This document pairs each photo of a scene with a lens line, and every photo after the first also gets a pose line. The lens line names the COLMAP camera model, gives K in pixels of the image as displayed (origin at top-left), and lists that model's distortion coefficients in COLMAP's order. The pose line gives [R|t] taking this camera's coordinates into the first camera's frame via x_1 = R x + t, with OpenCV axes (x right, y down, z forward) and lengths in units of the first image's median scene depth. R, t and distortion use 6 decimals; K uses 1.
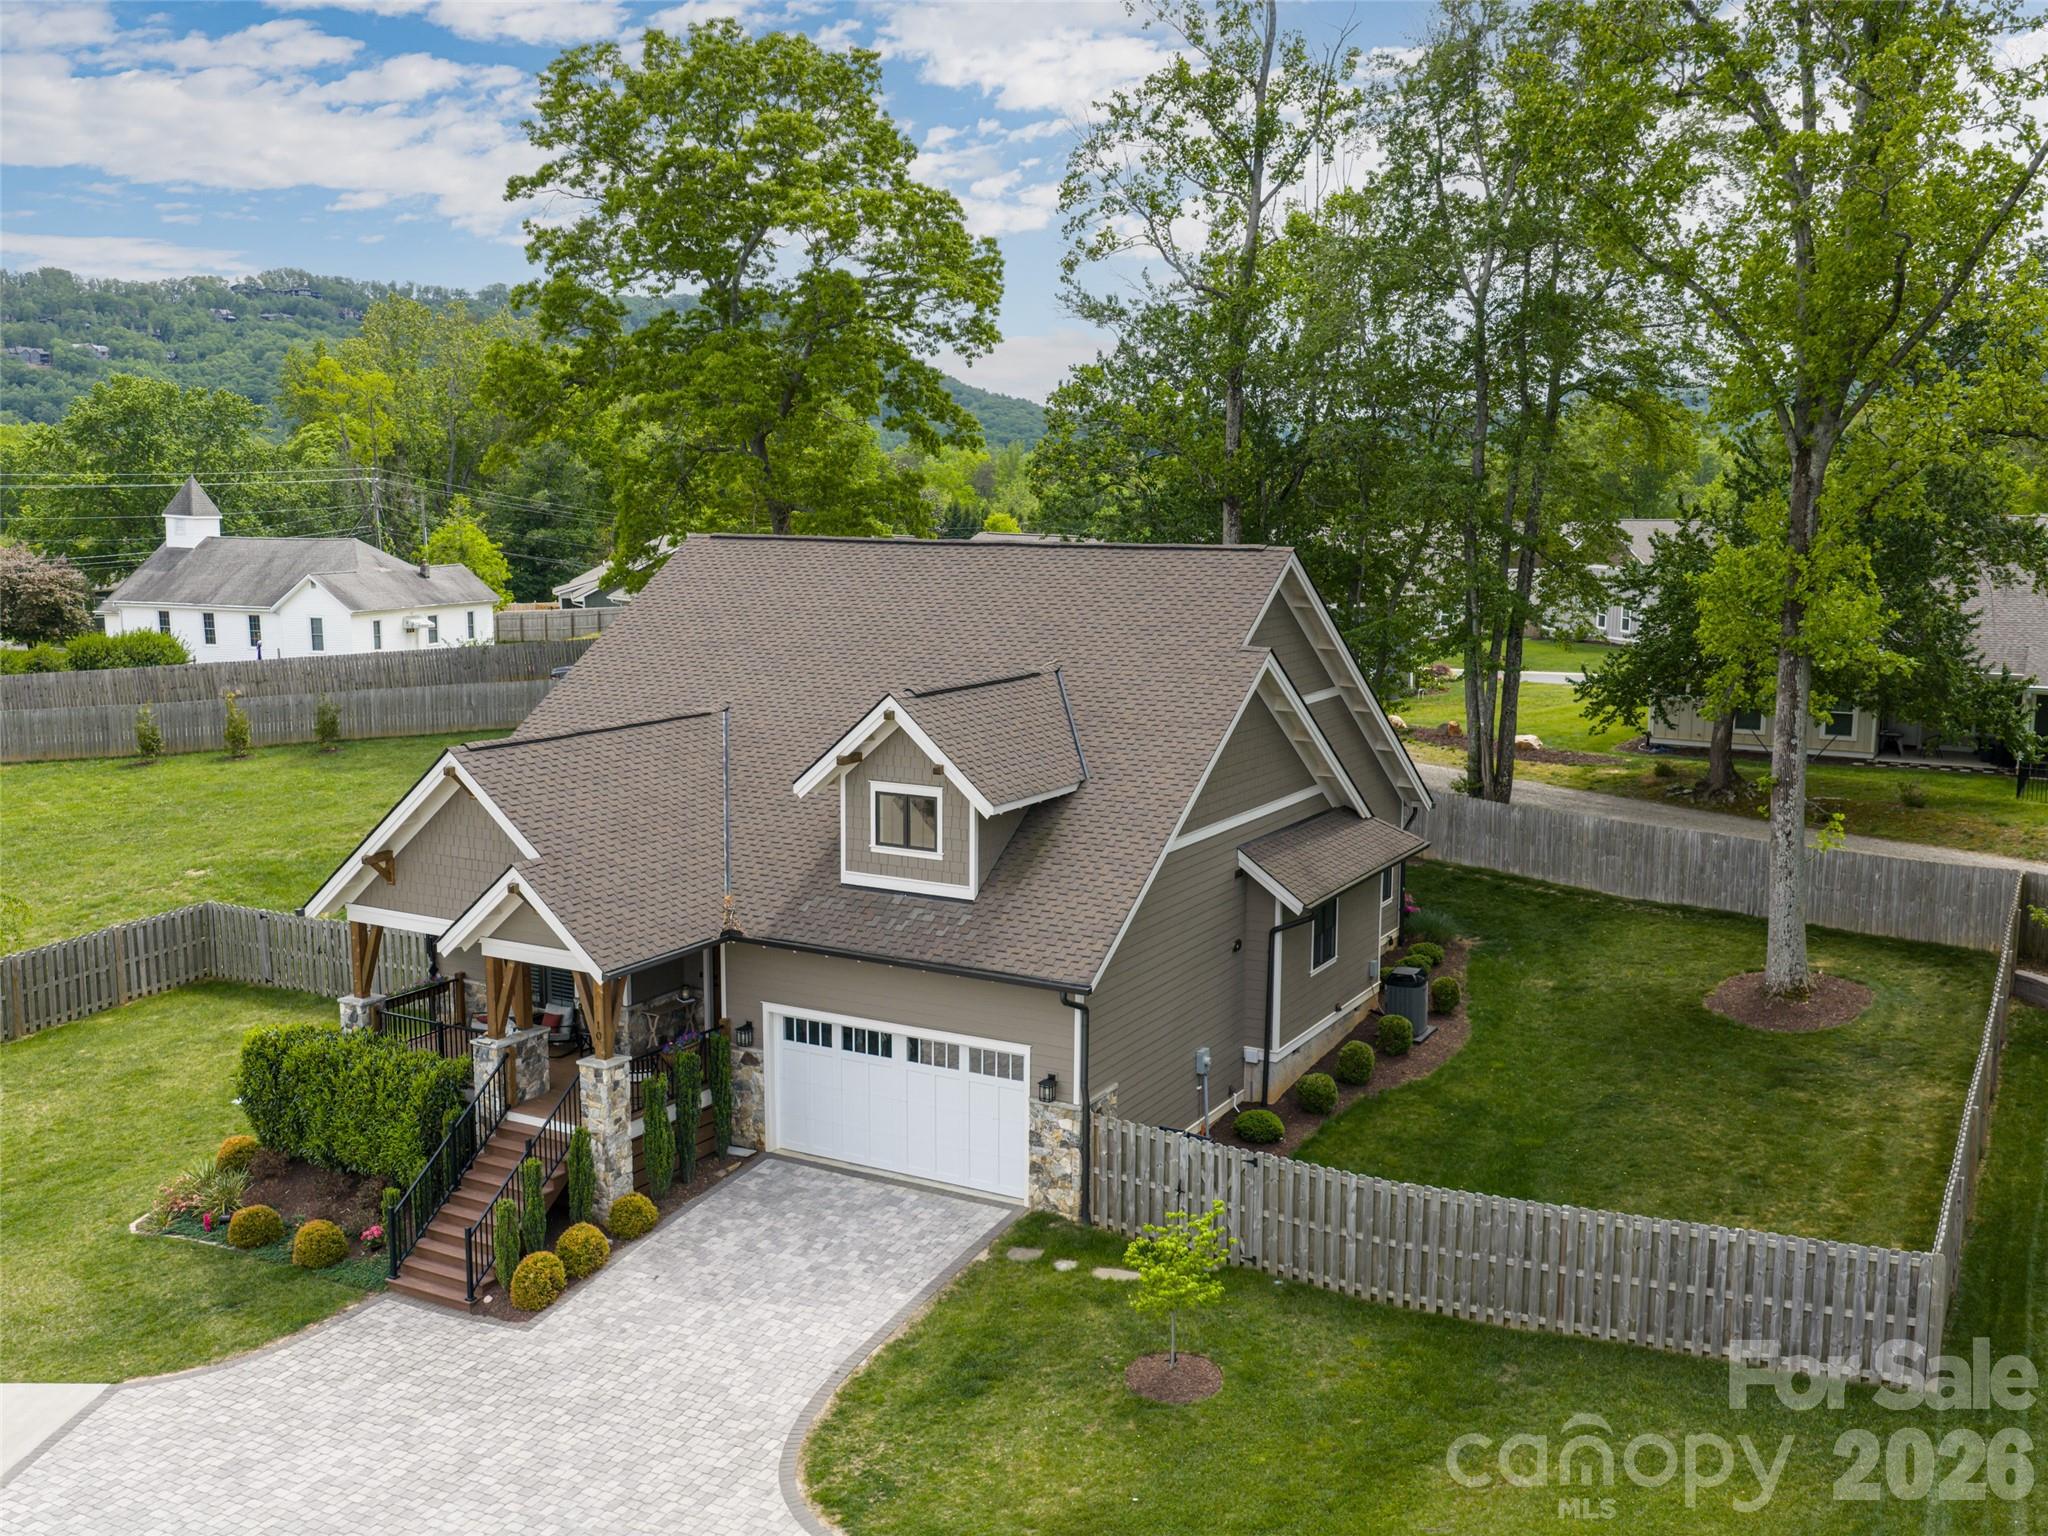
lens RADIAL K [[1944.2, 0, 1037.9], [0, 1944.2, 762.7], [0, 0, 1]] dist [0.020965, 0.000000]
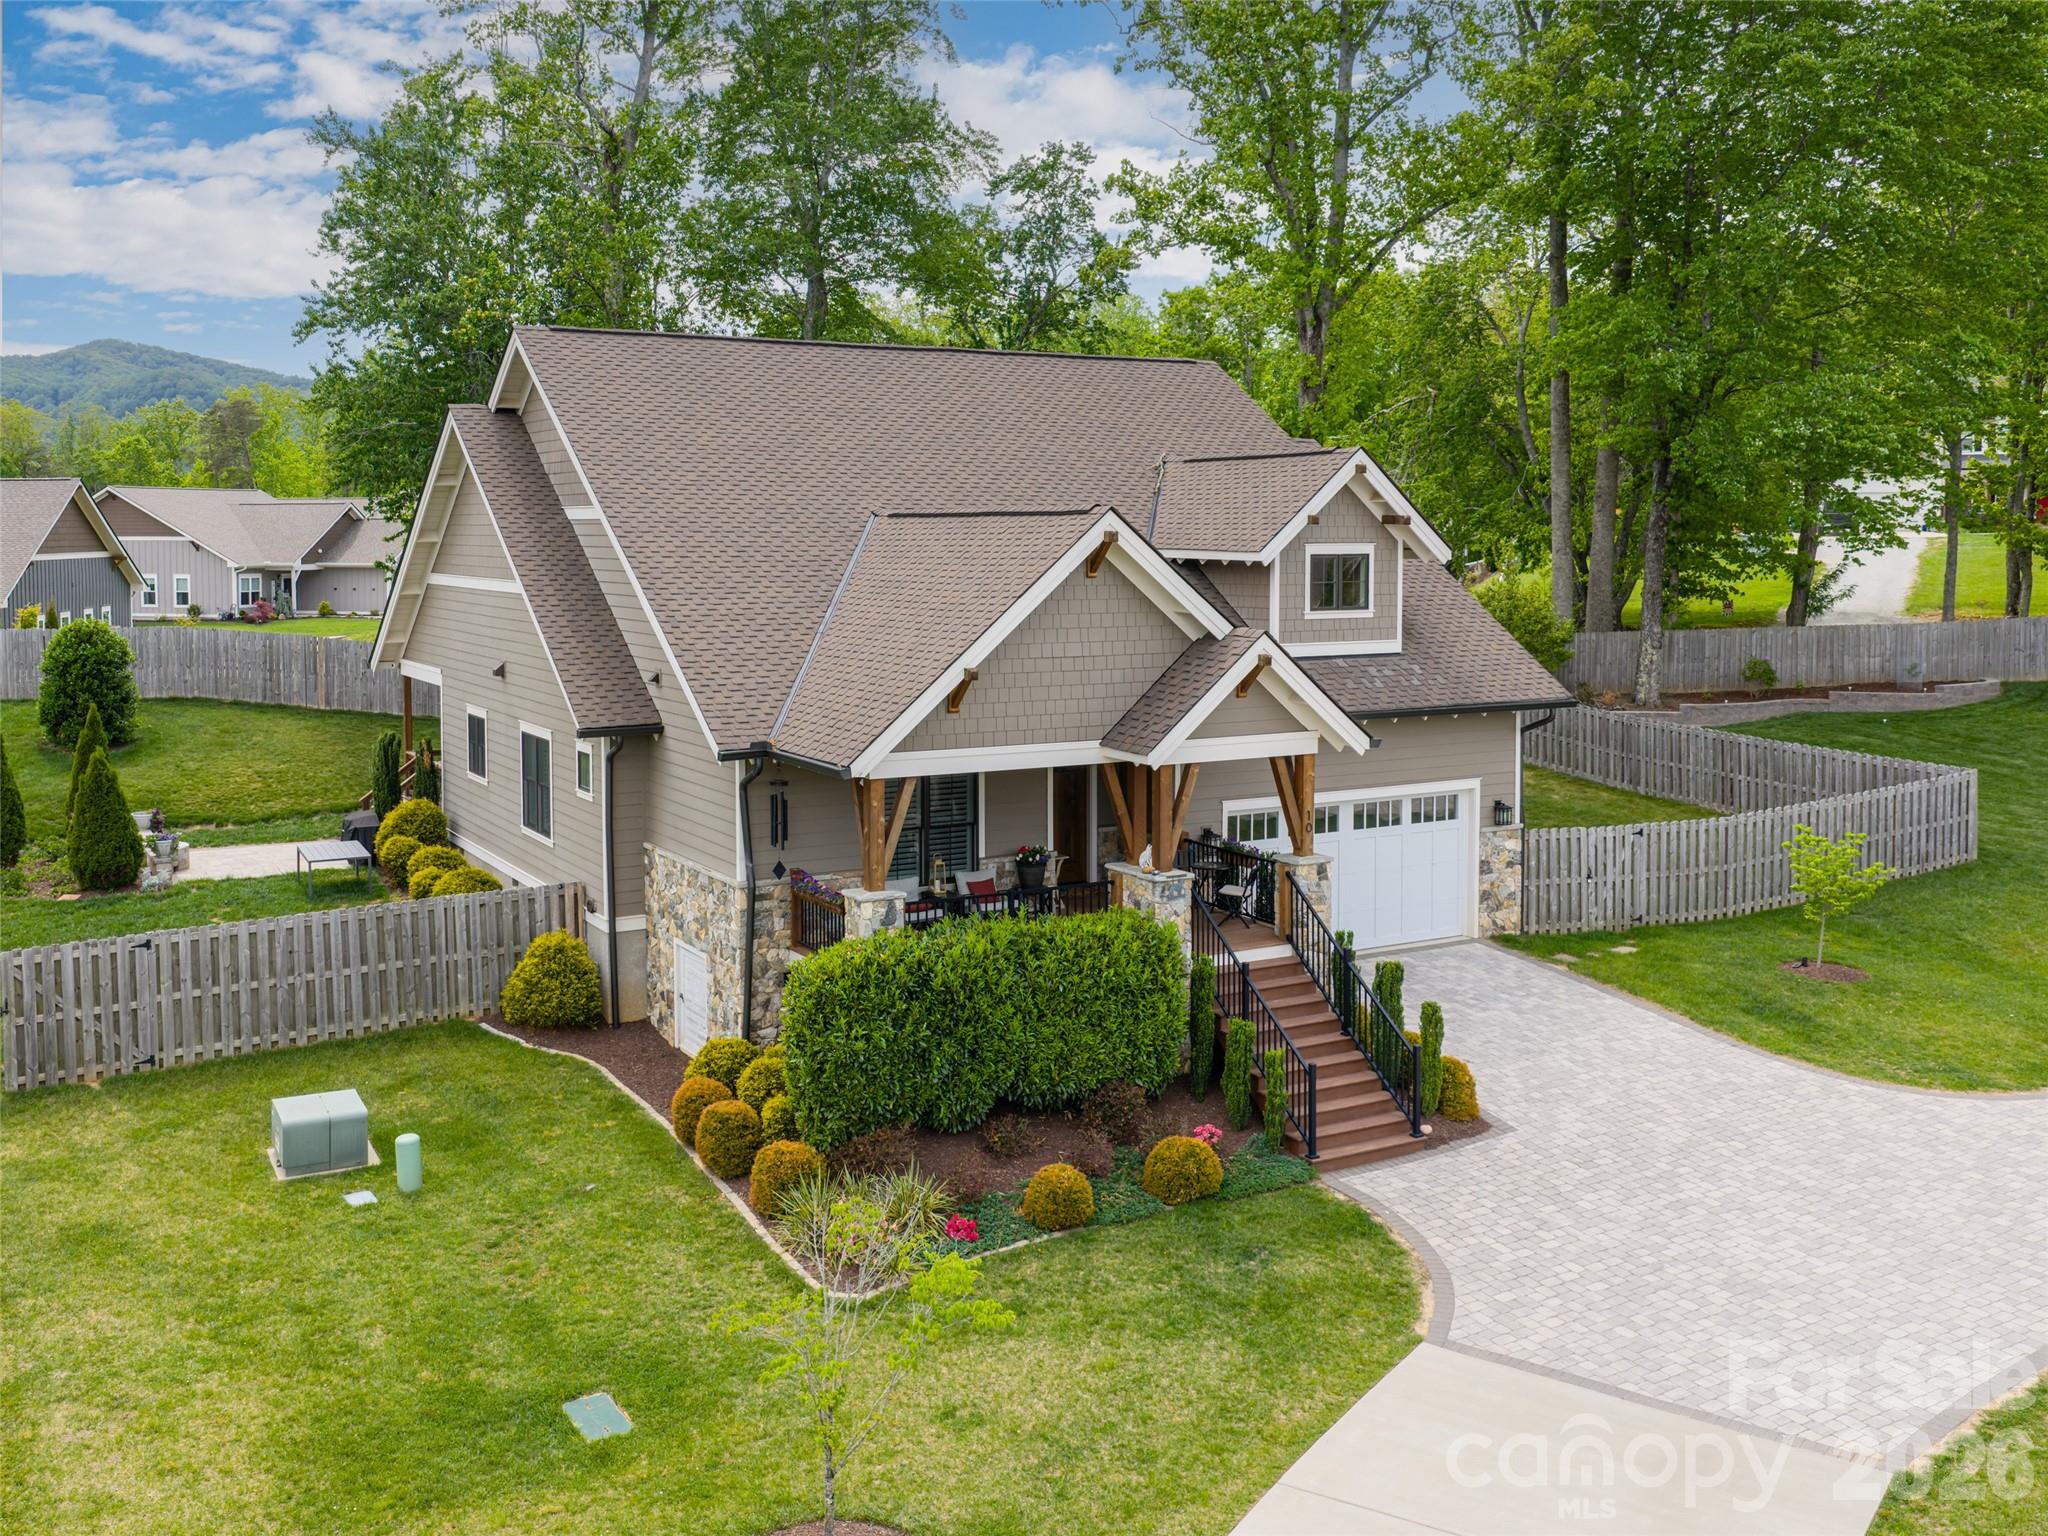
lens RADIAL K [[1873.3, 0, 1054.4], [0, 1873.3, 651.9], [0, 0, 1]] dist [0.019906, -0.027366]
pose [[0.519987, -0.063181, 0.851834, -0.977632], [0.137979, 0.990377, -0.010770, 0.056771], [-0.842956, 0.123135, 0.523701, 0.651681]]
